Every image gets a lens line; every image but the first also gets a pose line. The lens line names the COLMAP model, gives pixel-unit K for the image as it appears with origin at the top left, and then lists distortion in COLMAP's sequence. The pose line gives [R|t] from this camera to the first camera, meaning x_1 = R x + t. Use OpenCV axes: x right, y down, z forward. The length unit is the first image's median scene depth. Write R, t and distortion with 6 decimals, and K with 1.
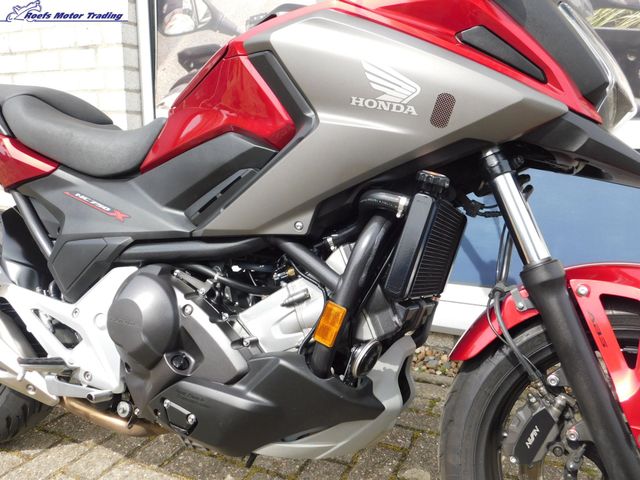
lens RADIAL K [[558.5, 0, 317.9], [0, 558.5, 239.6], [0, 0, 1]] dist [-0.012818, 0.007757]
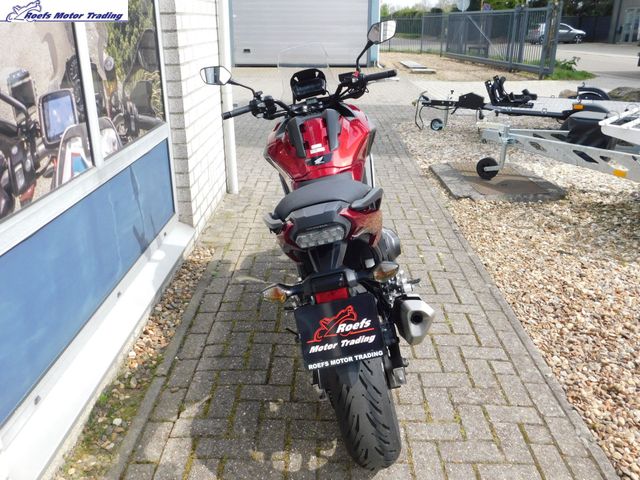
lens RADIAL K [[558.5, 0, 321.4], [0, 558.5, 237.8], [0, 0, 1]] dist [-0.012818, 0.007757]
pose [[-0.417773, -0.327388, 0.847516, -1.873891], [0.170872, 0.887863, 0.427203, -0.822115], [-0.892339, 0.323290, -0.314984, 1.681850]]
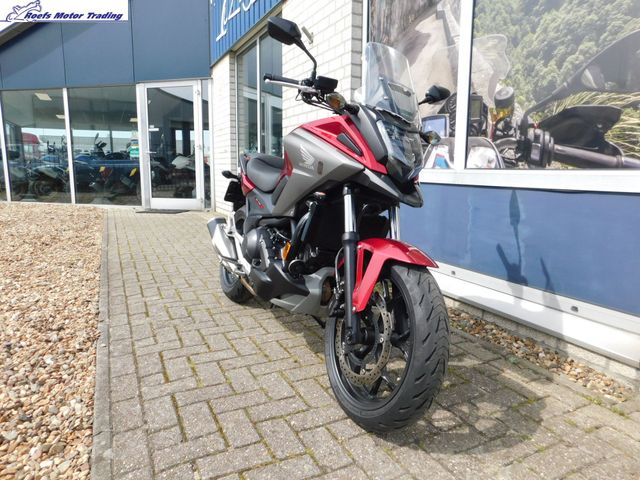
lens RADIAL K [[438.8, 0, 318.7], [0, 438.8, 238.2], [0, 0, 1]] dist [-0.061984, 0.043279]
pose [[0.778138, 0.103506, -0.619507, 0.981735], [-0.125343, 0.992079, 0.008316, 0.041795], [0.615460, 0.071180, 0.784947, -0.347305]]
